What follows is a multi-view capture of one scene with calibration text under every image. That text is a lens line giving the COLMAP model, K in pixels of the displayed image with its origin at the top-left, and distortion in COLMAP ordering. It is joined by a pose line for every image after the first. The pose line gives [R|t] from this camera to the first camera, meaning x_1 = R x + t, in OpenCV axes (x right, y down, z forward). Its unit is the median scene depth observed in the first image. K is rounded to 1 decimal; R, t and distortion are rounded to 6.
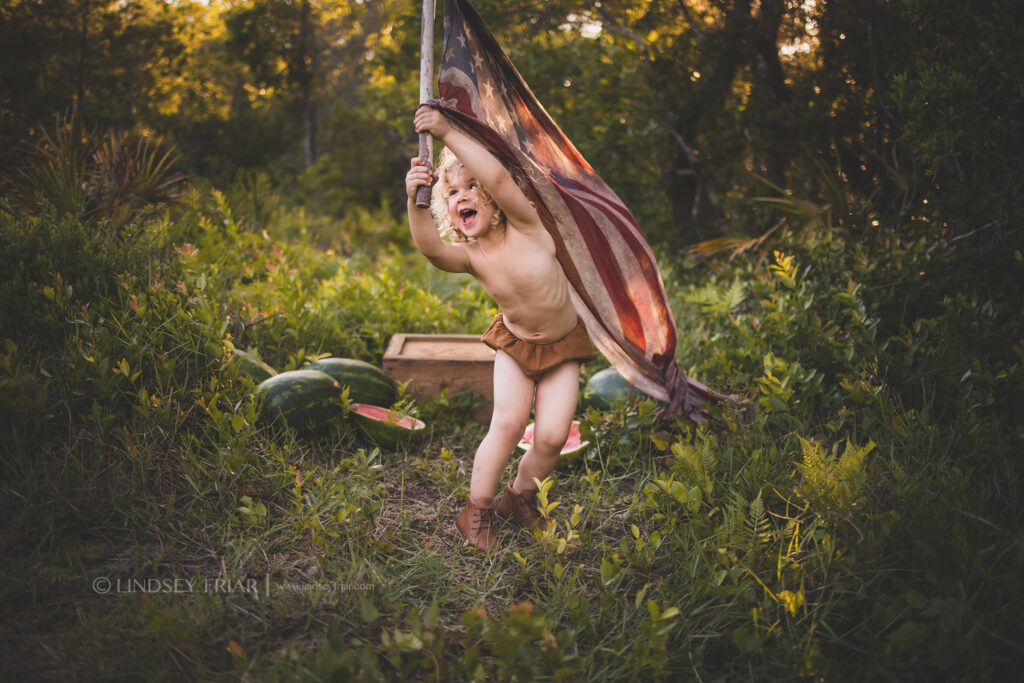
lens RADIAL K [[1040.9, 0, 512.0], [0, 1040.9, 341.5], [0, 0, 1]] dist [-0.087108, -0.000461]
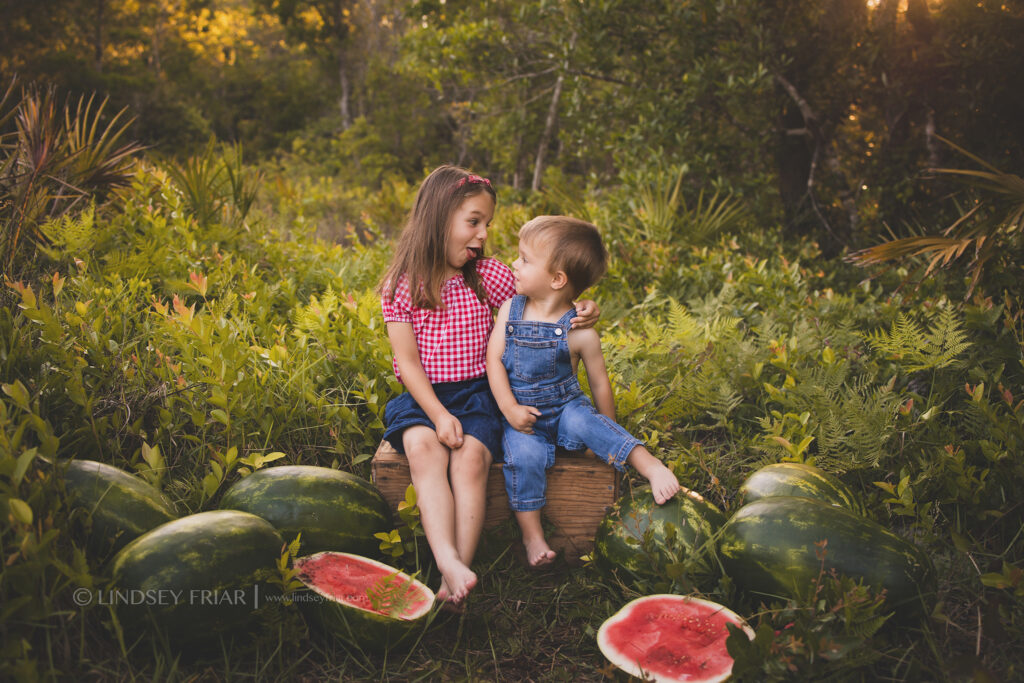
lens RADIAL K [[1072.0, 0, 492.9], [0, 1072.0, 339.2], [0, 0, 1]] dist [-0.073156, -0.000097]
pose [[0.997316, -0.001235, -0.073212, -0.004472], [0.003428, 0.999549, 0.029844, -0.031453], [0.073142, -0.030015, 0.996870, 0.176311]]
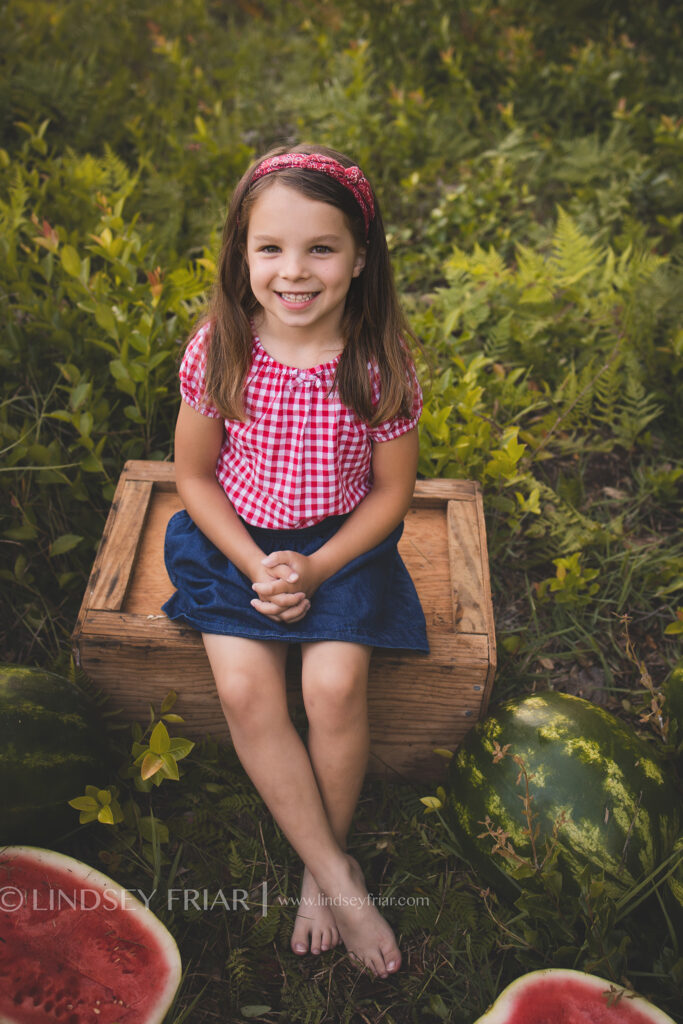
lens RADIAL K [[1185.9, 0, 384.8], [0, 1185.9, 454.2], [0, 0, 1]] dist [-0.072355, 0.039939]
pose [[0.998225, 0.049610, 0.032943, -0.016412], [-0.058371, 0.924695, 0.376206, -0.085249], [-0.011799, -0.377462, 0.925950, 0.294690]]
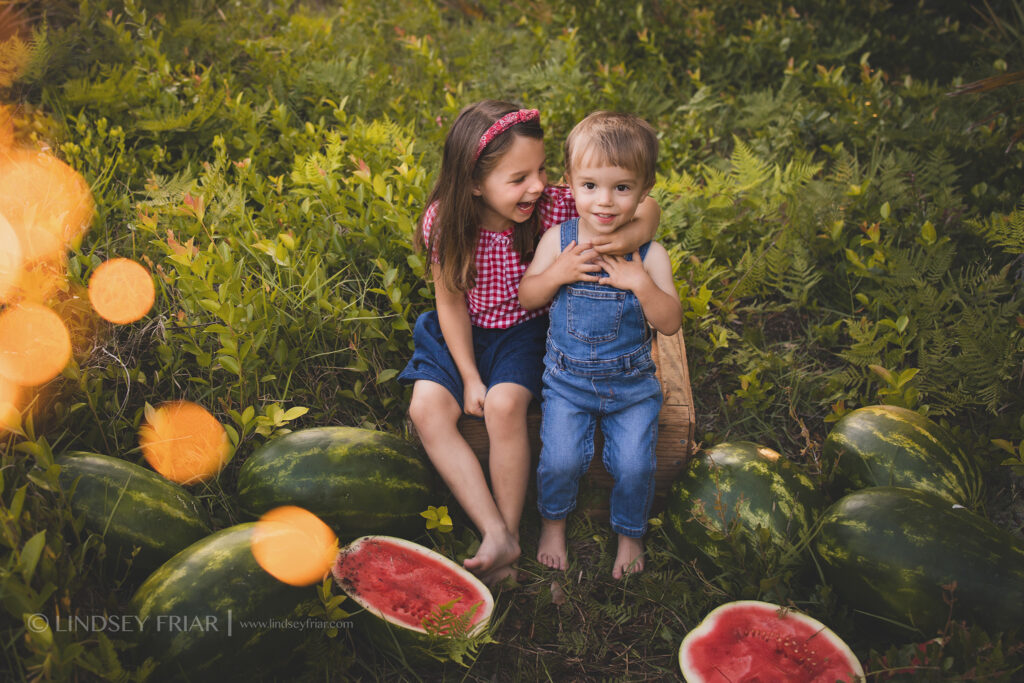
lens RADIAL K [[1185.9, 0, 435.4], [0, 1185.9, 278.3], [0, 0, 1]] dist [-0.072355, 0.039939]
pose [[0.993922, 0.004597, -0.109989, -0.020417], [0.022633, 0.969251, 0.245030, -0.085290], [0.107734, -0.246030, 0.963256, 0.200403]]
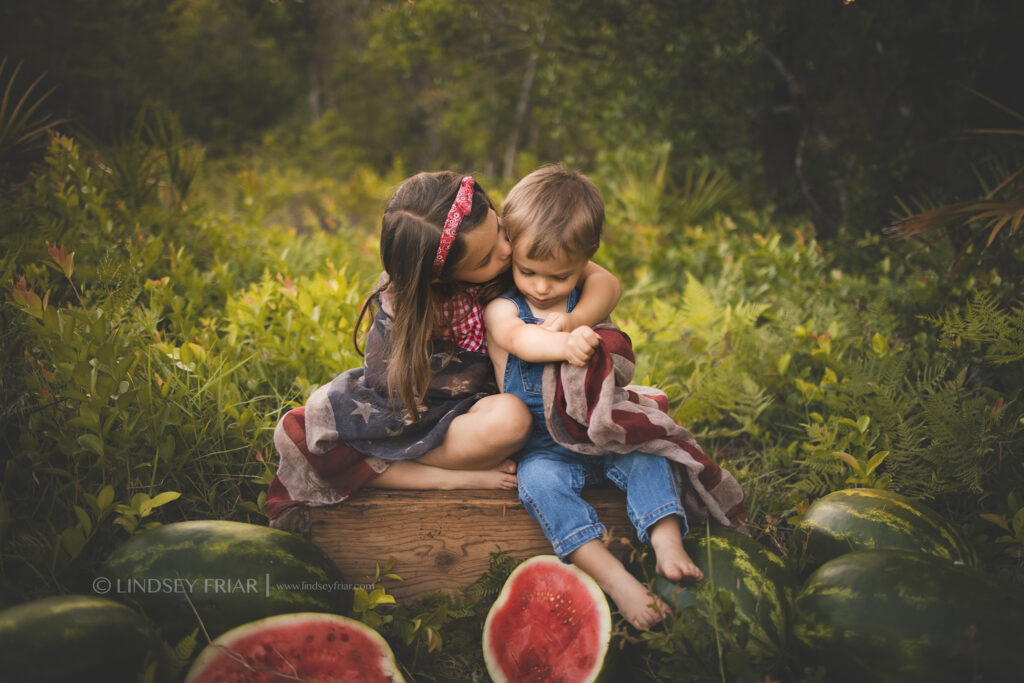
lens RADIAL K [[1022.8, 0, 512.0], [0, 1022.8, 341.5], [0, 0, 1]] dist [-0.066995, 0.029826]
pose [[0.999358, -0.017981, -0.031004, -0.009842], [0.019201, 0.999034, 0.039519, -0.028603], [0.030263, -0.040089, 0.998738, 0.258052]]
